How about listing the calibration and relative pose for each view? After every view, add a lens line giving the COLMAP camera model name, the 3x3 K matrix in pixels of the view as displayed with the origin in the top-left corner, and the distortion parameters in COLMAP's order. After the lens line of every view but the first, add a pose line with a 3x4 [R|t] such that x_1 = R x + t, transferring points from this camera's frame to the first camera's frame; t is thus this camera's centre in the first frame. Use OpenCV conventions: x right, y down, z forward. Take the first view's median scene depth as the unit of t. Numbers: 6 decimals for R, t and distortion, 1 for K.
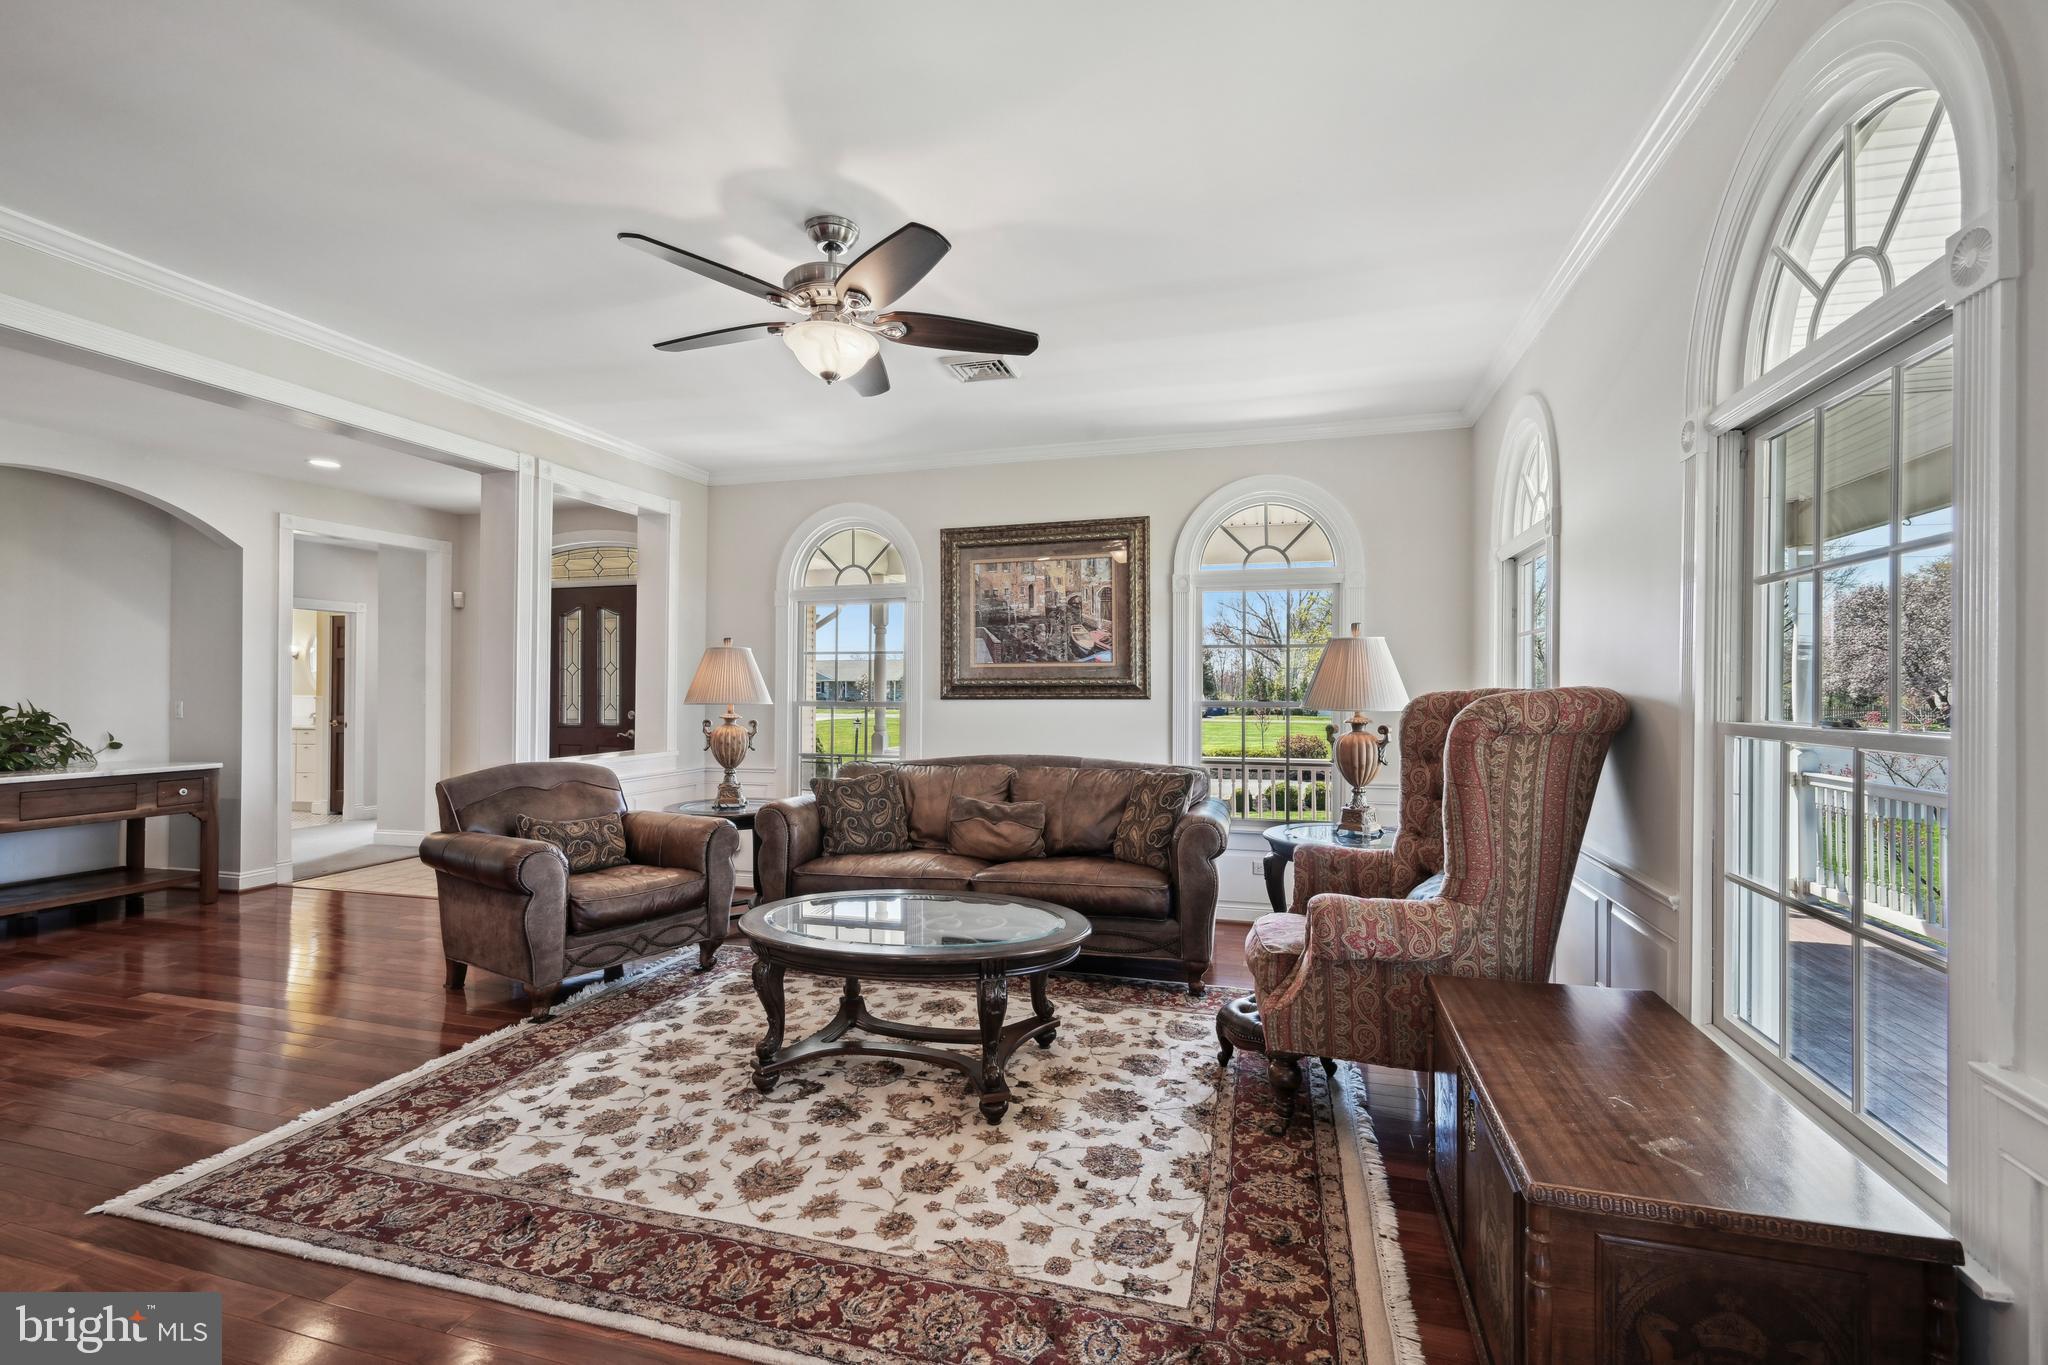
lens RADIAL K [[899.9, 0, 1029.1], [0, 899.9, 687.2], [0, 0, 1]] dist [-0.001735, 0.000603]
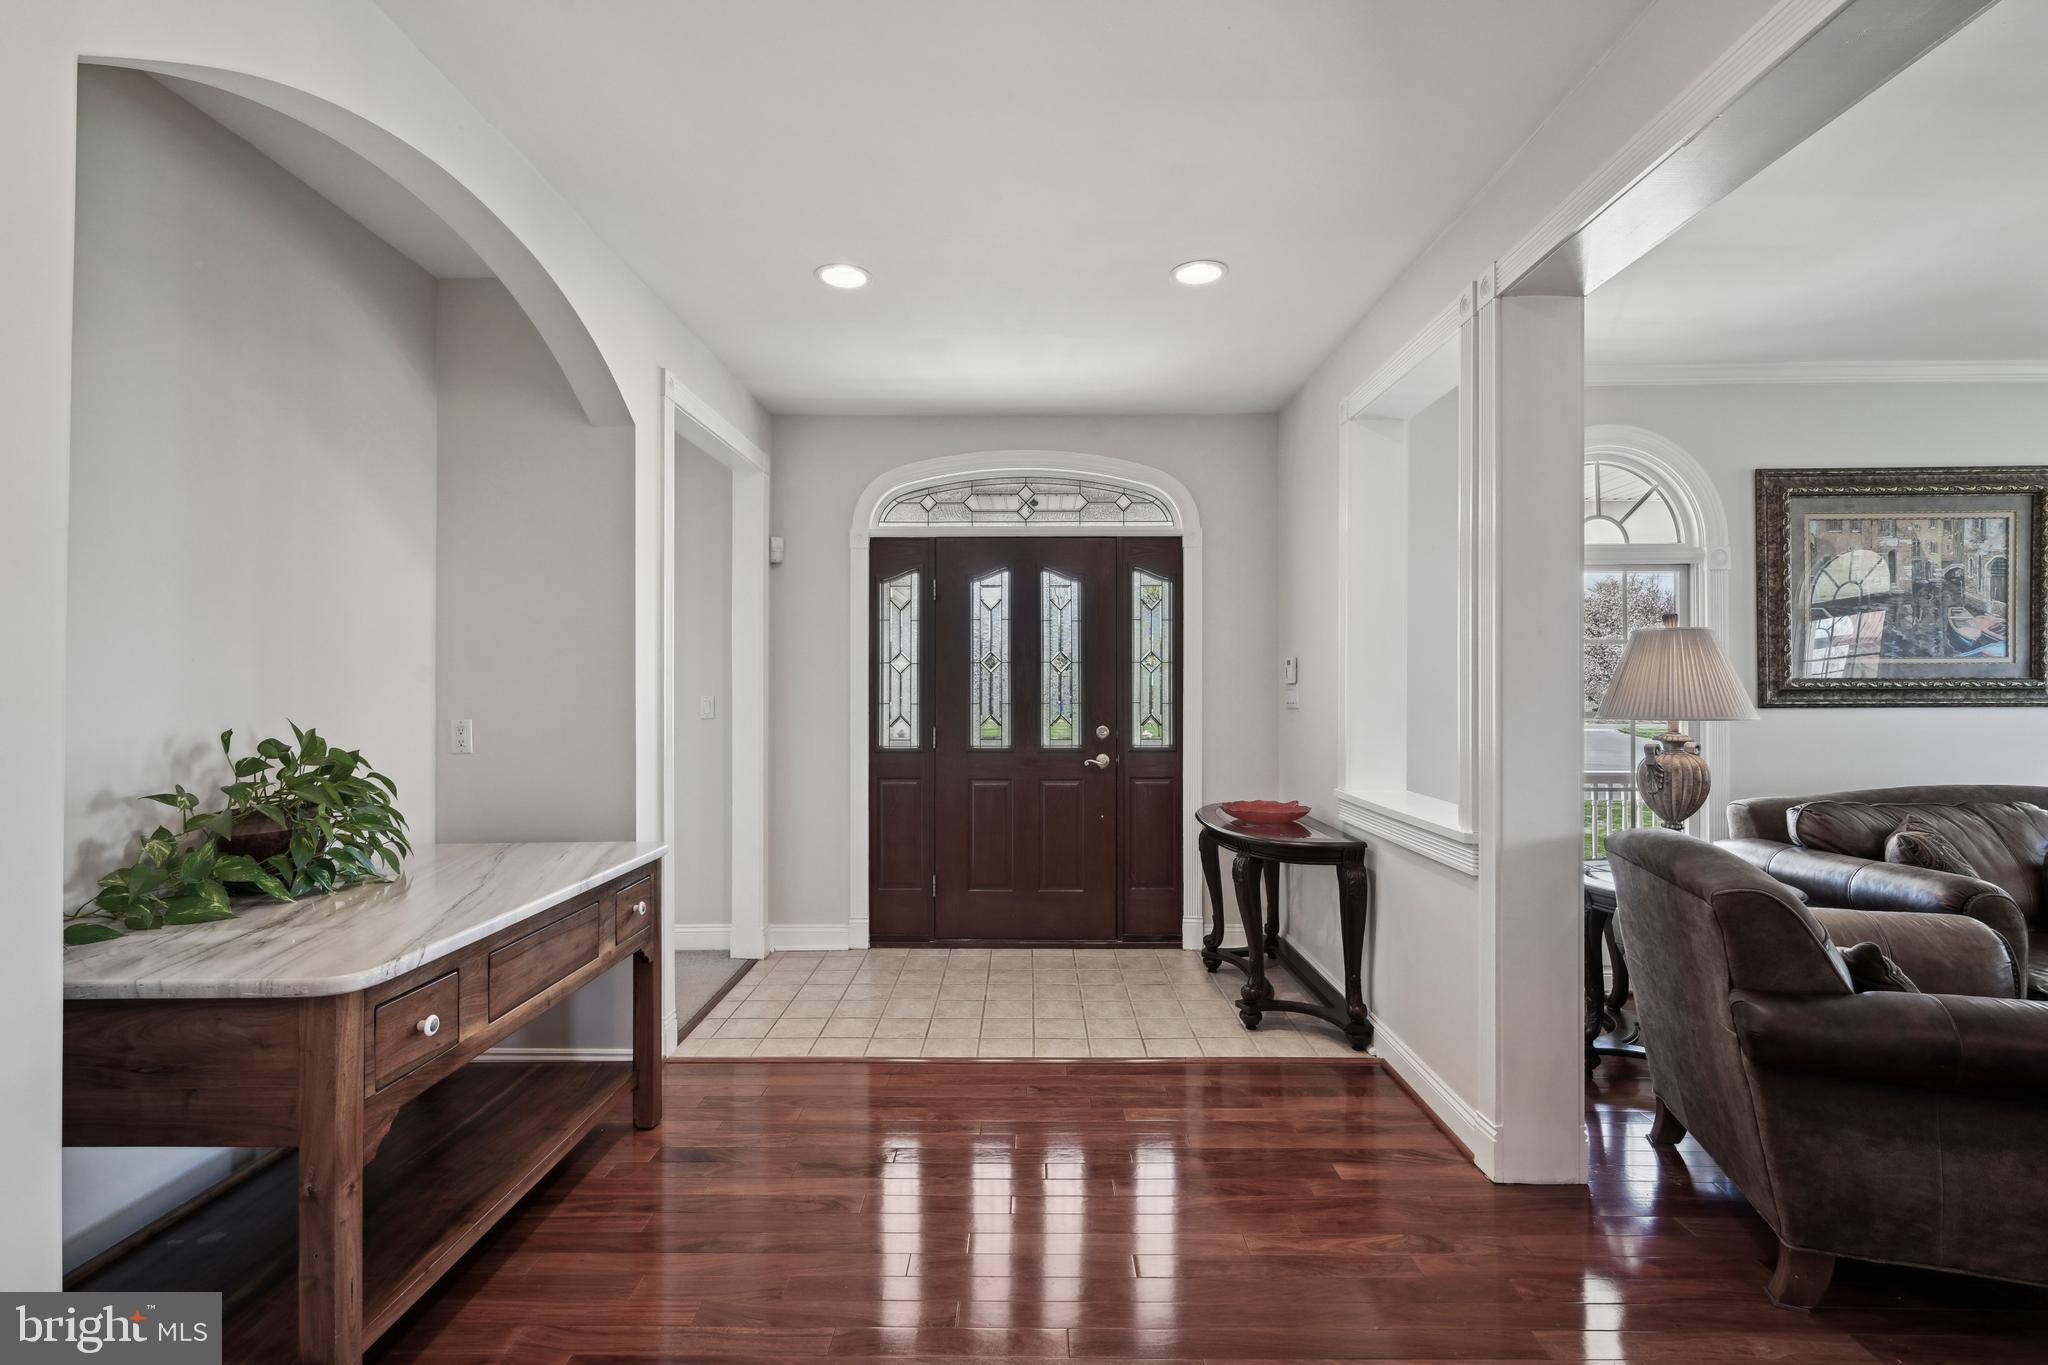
lens RADIAL K [[899.9, 0, 1029.6], [0, 899.9, 682.0], [0, 0, 1]] dist [-0.001735, 0.000603]
pose [[0.962277, 0.003835, 0.272043, -1.506624], [-0.001060, 0.999946, -0.010349, 0.001686], [-0.272068, 0.009670, 0.962229, 0.843831]]
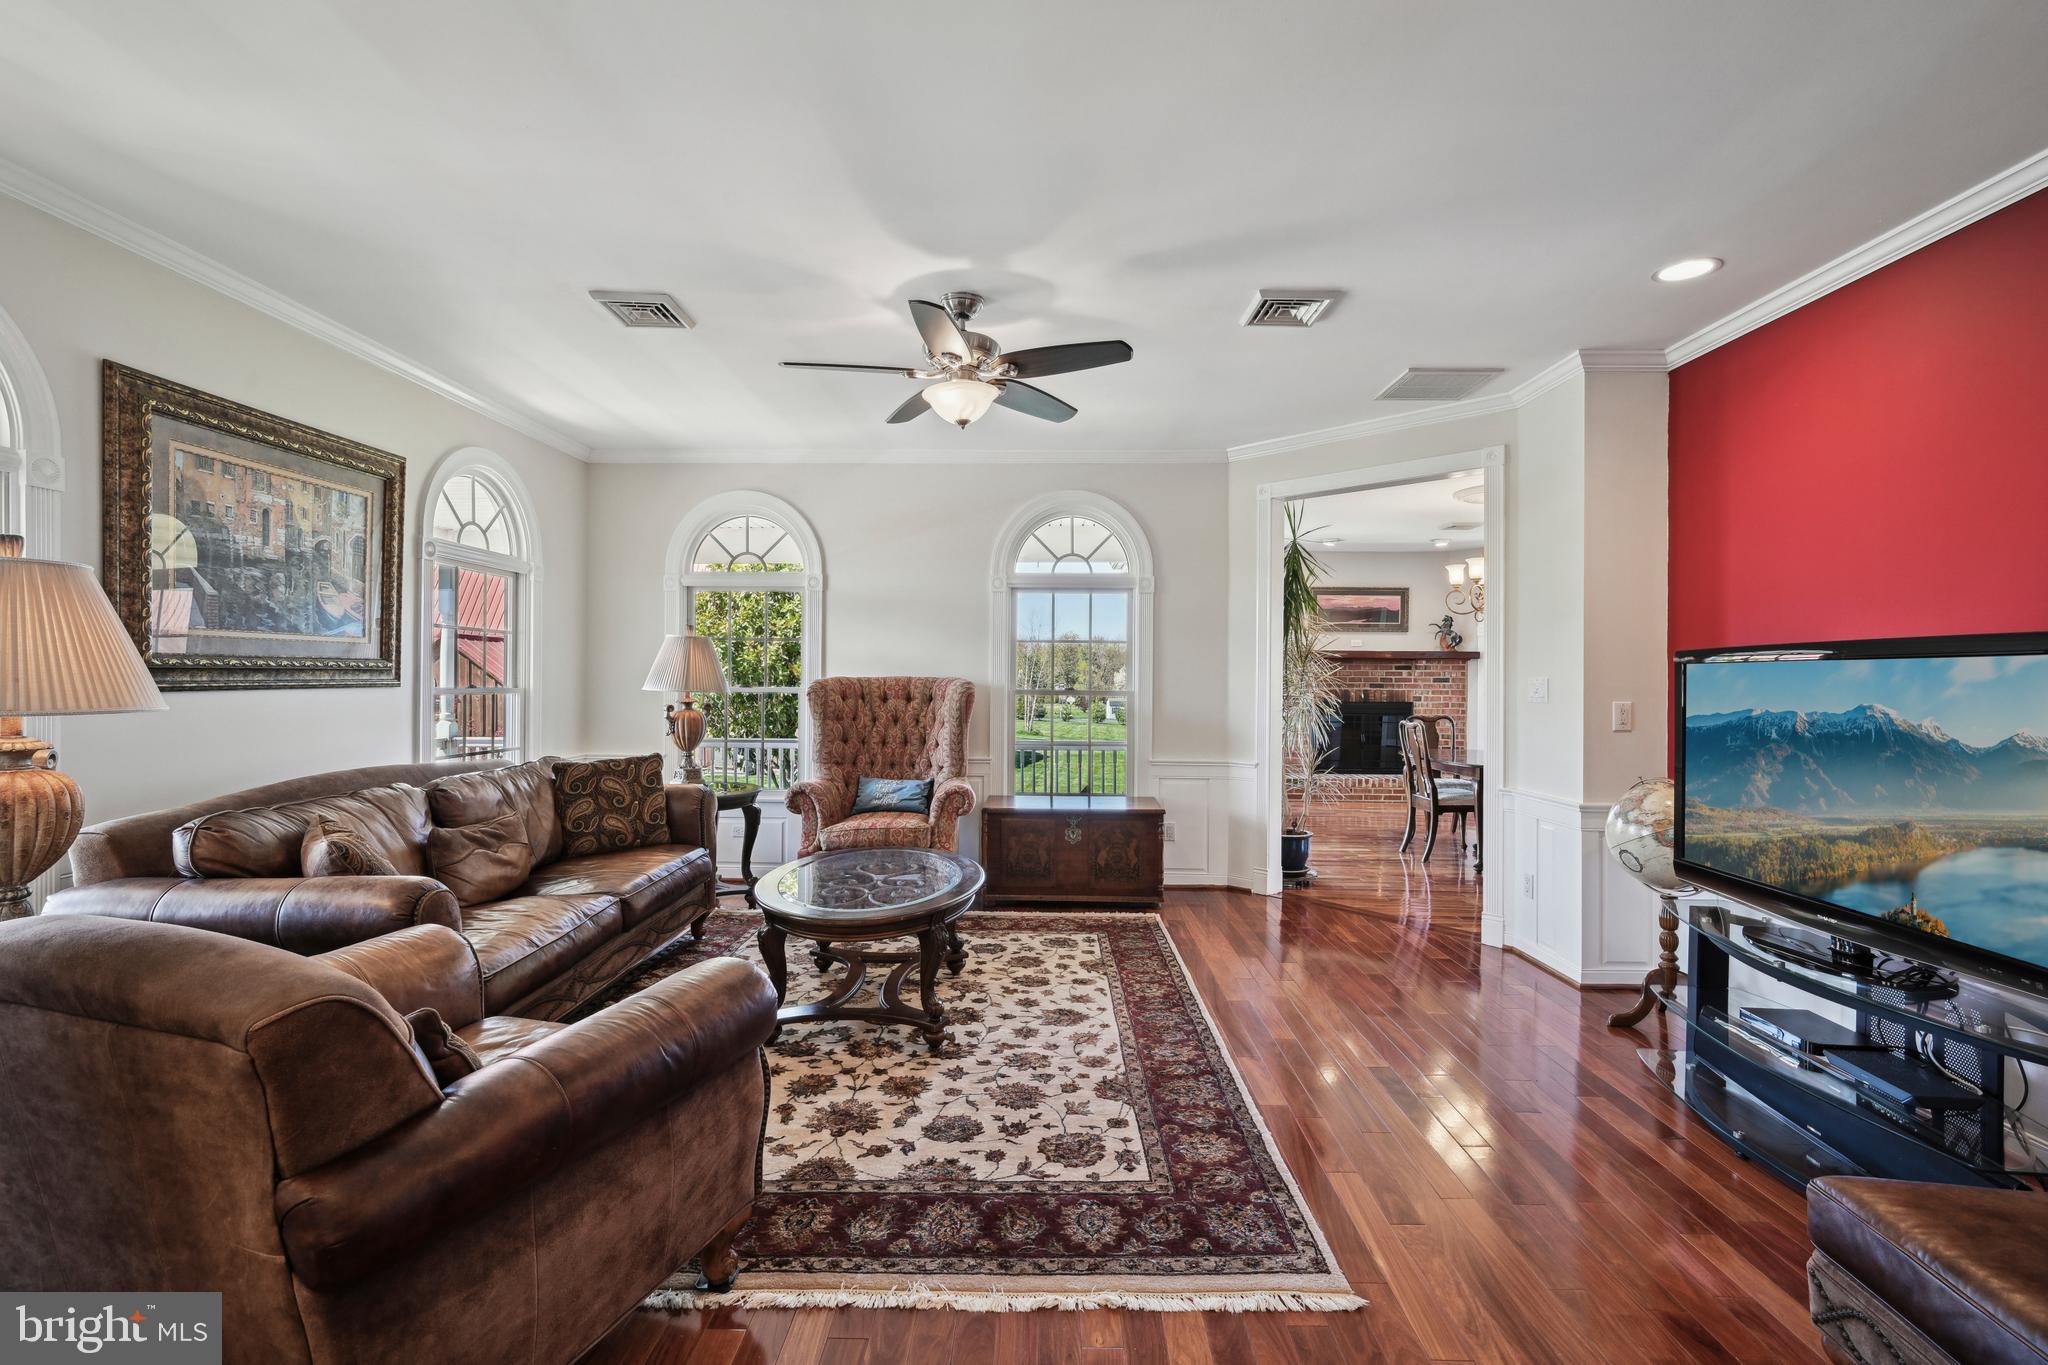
lens RADIAL K [[899.9, 0, 1021.0], [0, 899.9, 681.9], [0, 0, 1]] dist [-0.001735, 0.000603]
pose [[-0.253967, -0.004680, 0.967202, -1.292308], [-0.006524, 0.999974, 0.003125, 0.004588], [-0.967191, -0.005517, -0.253991, 1.114324]]
